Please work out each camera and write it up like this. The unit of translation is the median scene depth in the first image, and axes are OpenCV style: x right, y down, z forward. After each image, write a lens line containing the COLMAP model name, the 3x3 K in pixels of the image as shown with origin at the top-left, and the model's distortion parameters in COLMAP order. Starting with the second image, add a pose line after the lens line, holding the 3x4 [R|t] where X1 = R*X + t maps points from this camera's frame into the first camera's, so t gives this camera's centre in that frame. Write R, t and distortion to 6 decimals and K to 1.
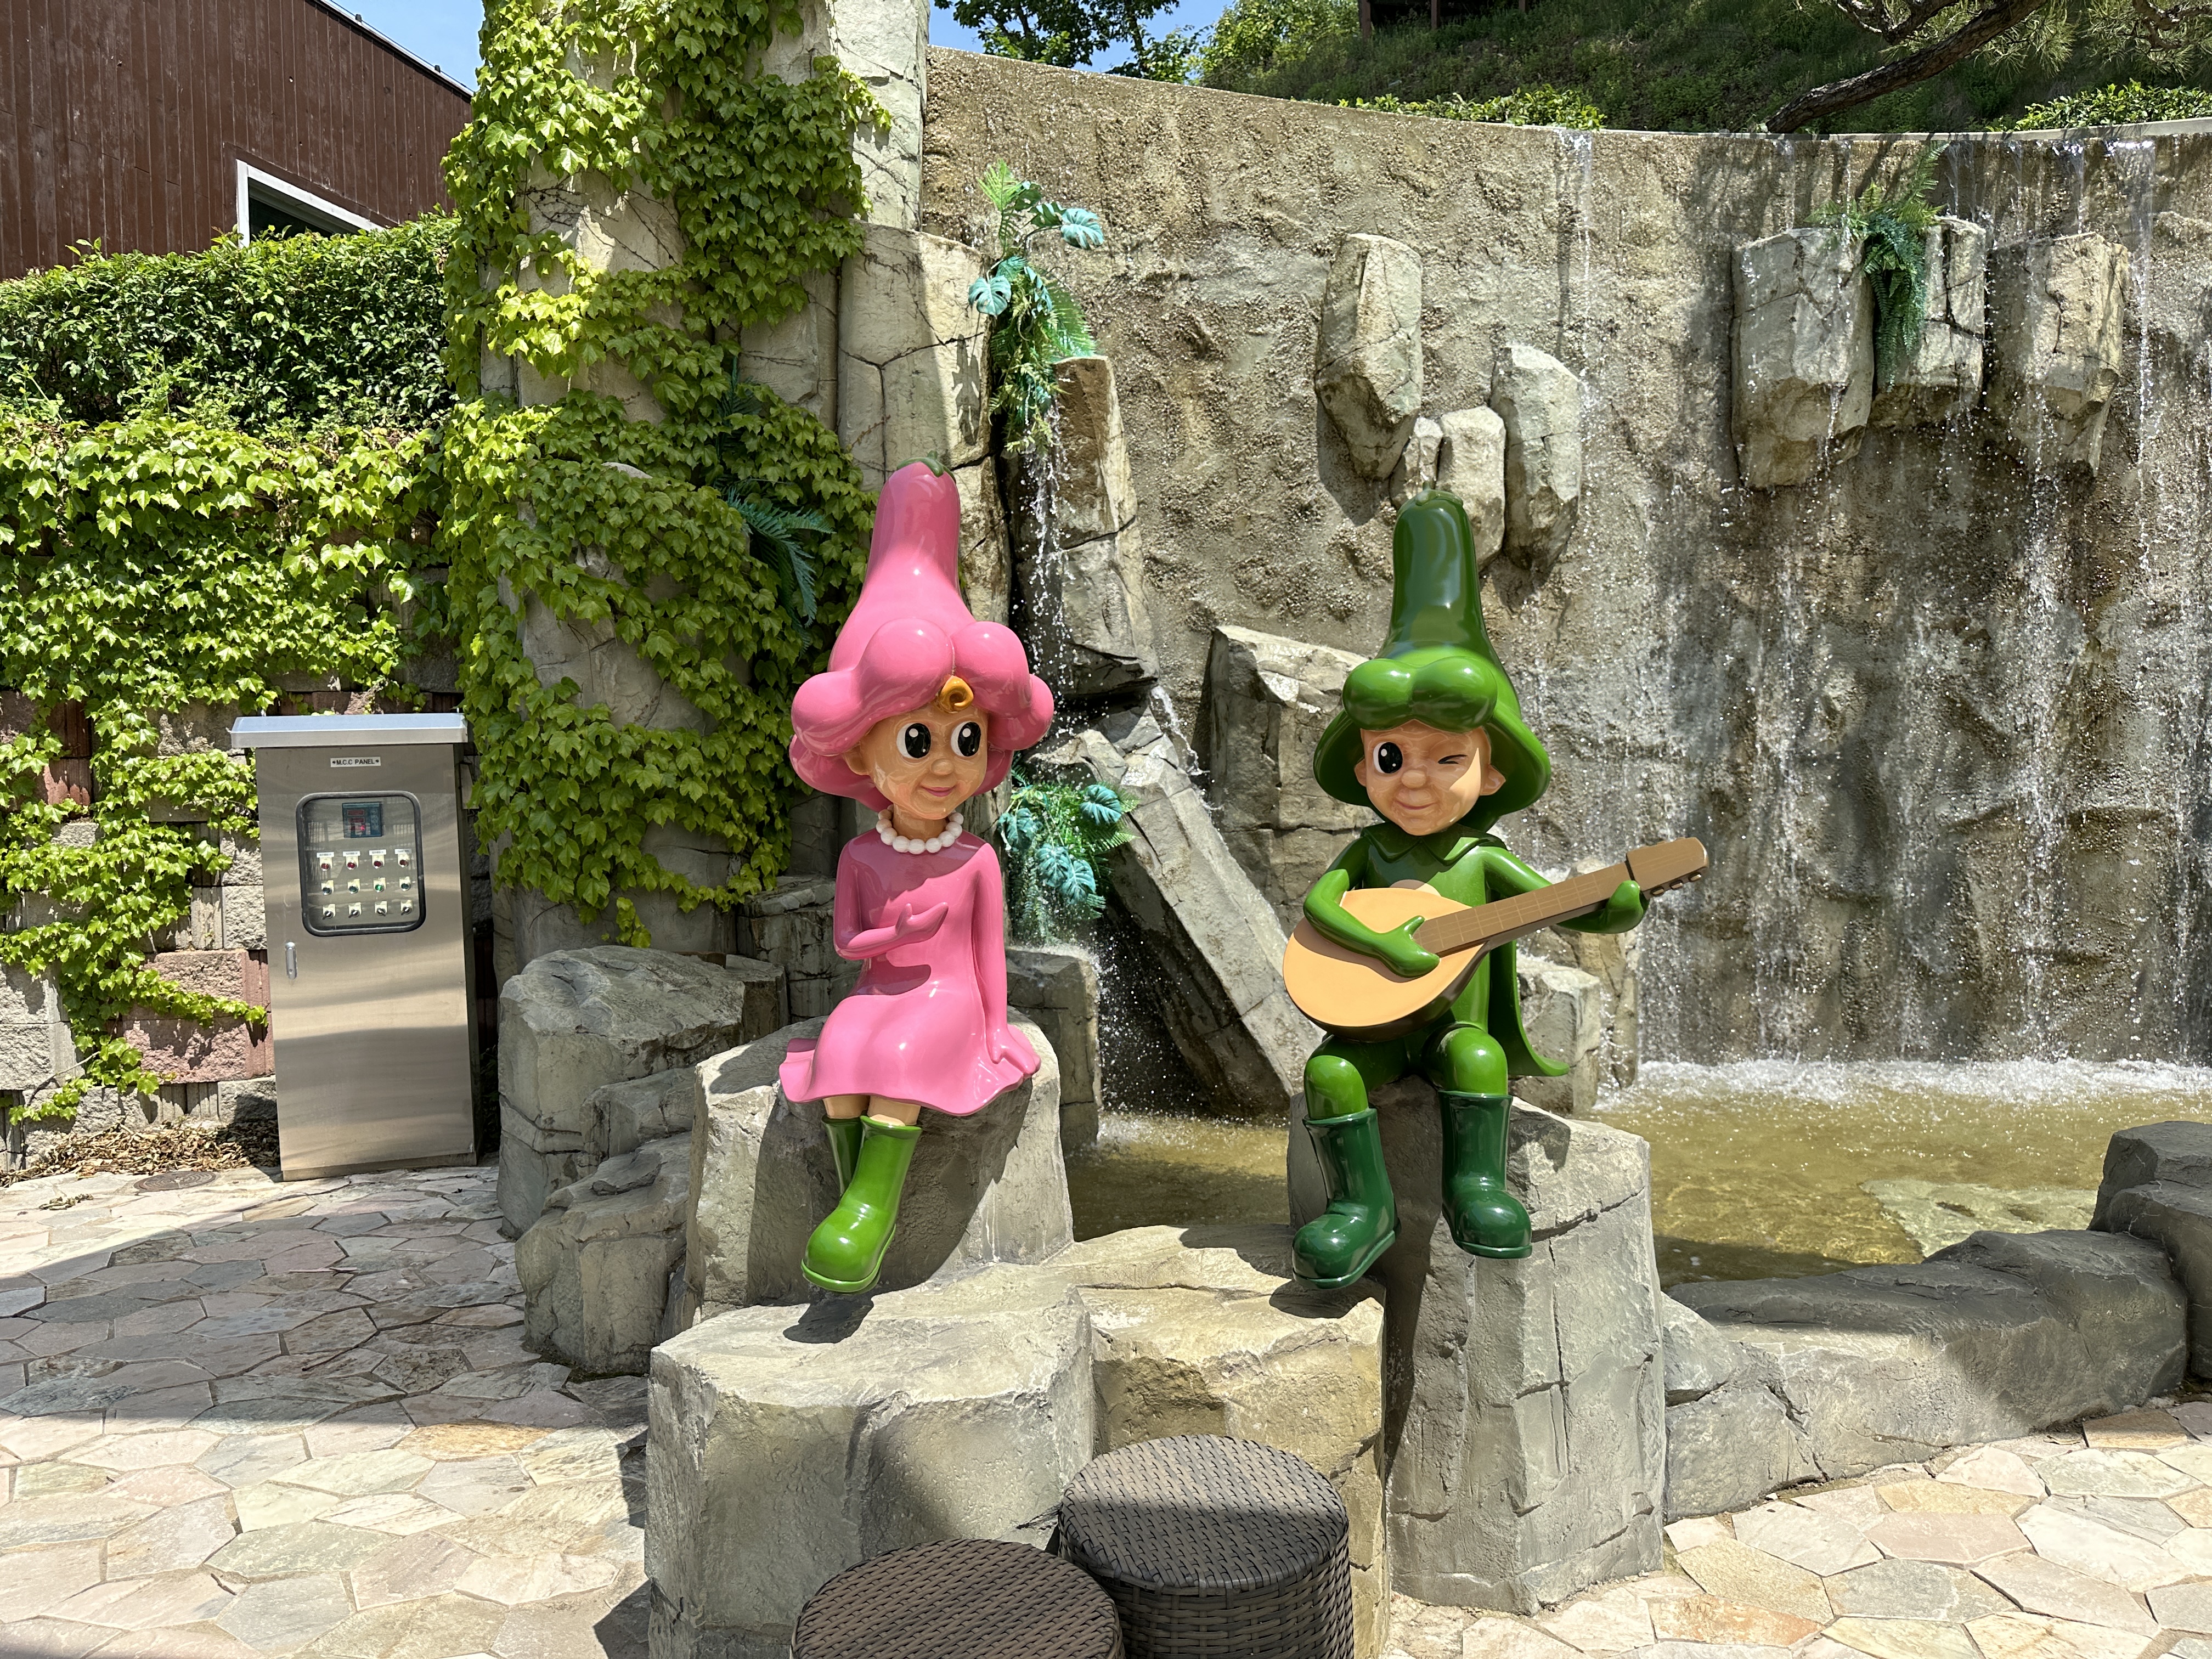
lens RADIAL K [[1554.1, 0, 1106.7], [0, 1554.1, 838.3], [0, 0, 1]] dist [-0.009966, -0.005095]
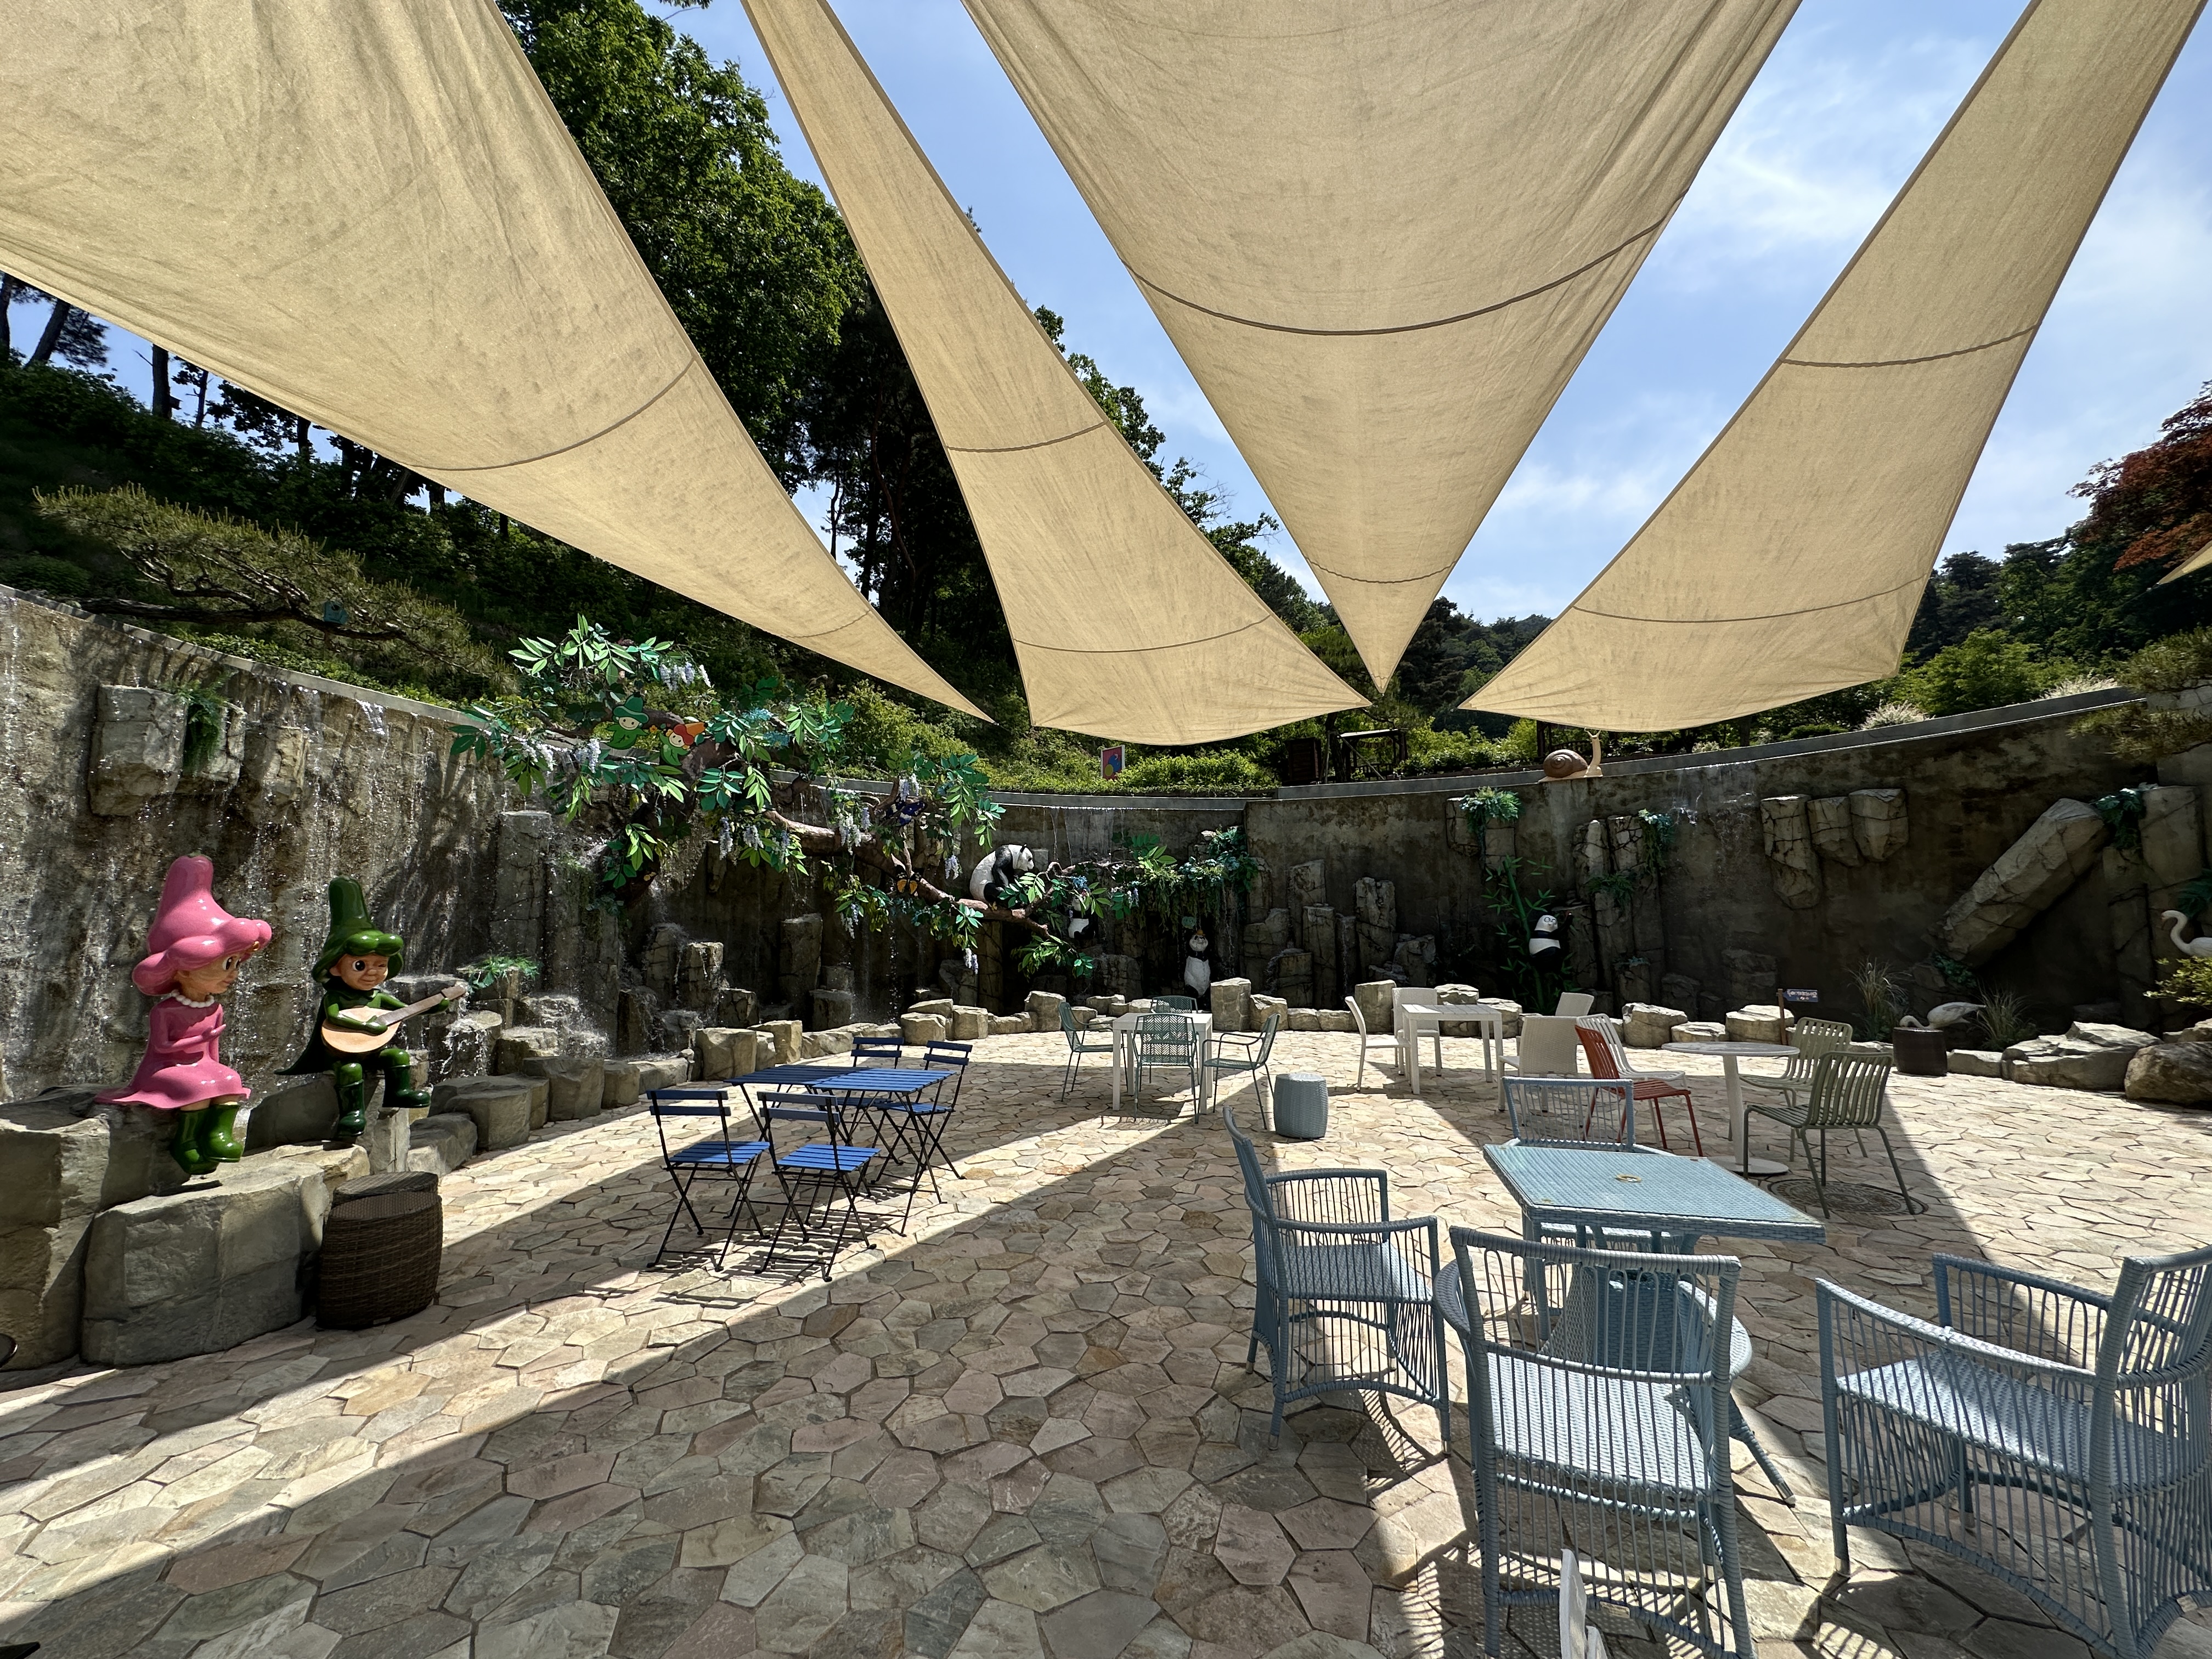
lens RADIAL K [[889.7, 0, 1105.2], [0, 889.7, 835.0], [0, 0, 1]] dist [-0.000792, -0.000133]
pose [[0.044299, 0.119321, 0.991867, -0.566903], [0.064463, 0.990431, -0.122027, 0.000627], [-0.996936, 0.069344, 0.036183, -0.214514]]
